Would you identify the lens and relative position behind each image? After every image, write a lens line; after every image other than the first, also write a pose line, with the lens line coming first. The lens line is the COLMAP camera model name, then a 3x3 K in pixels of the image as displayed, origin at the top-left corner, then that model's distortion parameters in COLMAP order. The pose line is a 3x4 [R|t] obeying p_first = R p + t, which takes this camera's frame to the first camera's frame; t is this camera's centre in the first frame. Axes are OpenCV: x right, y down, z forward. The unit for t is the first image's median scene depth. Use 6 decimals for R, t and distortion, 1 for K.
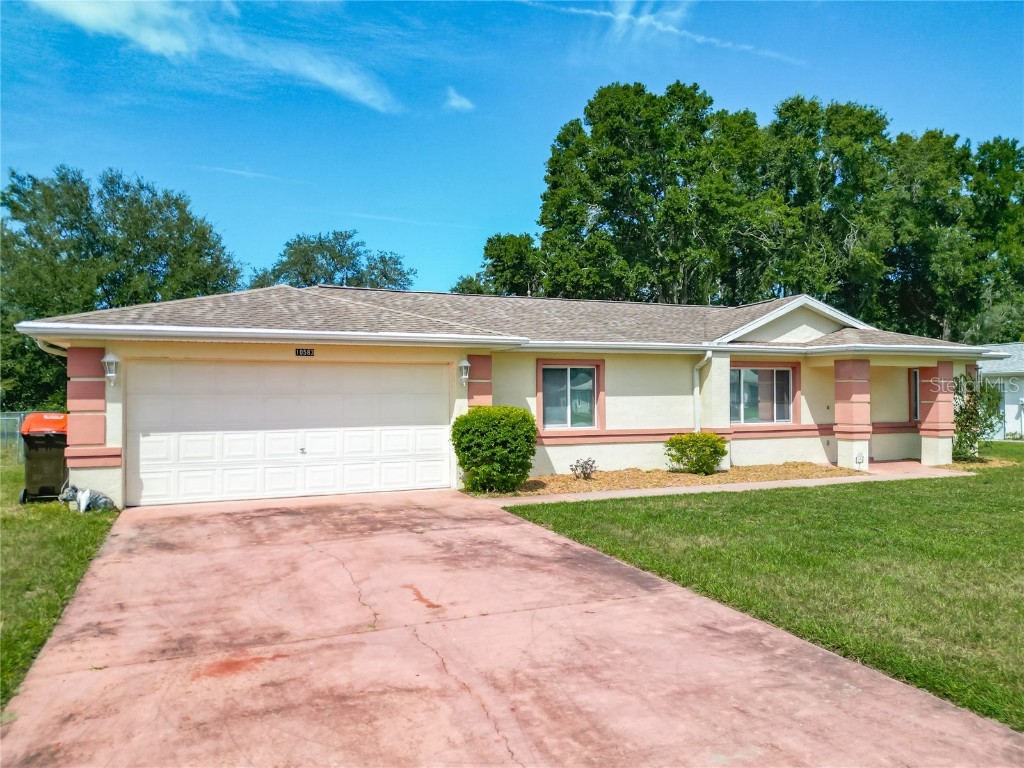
lens RADIAL K [[725.3, 0, 512.0], [0, 725.3, 384.0], [0, 0, 1]] dist [0.071594, -0.059793]
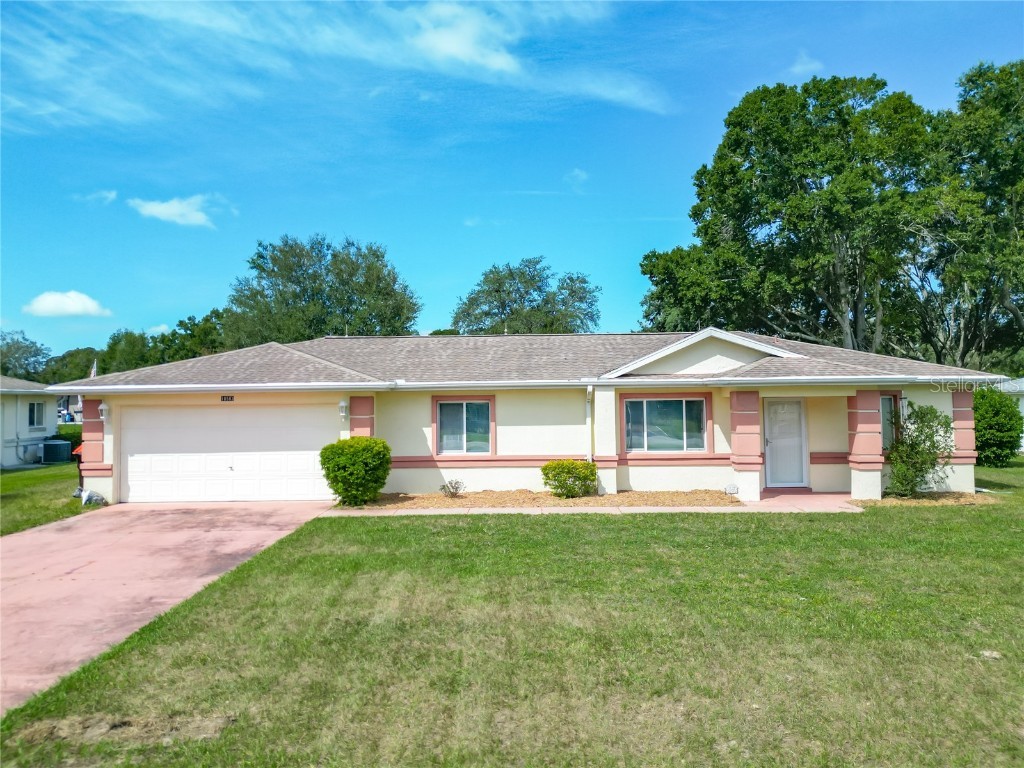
lens RADIAL K [[725.3, 0, 512.0], [0, 725.3, 384.0], [0, 0, 1]] dist [0.071594, -0.059793]
pose [[0.917088, -0.014069, -0.398436, 0.576295], [0.012755, 0.999901, -0.005949, -0.041304], [0.398480, 0.000374, 0.917177, -0.054298]]
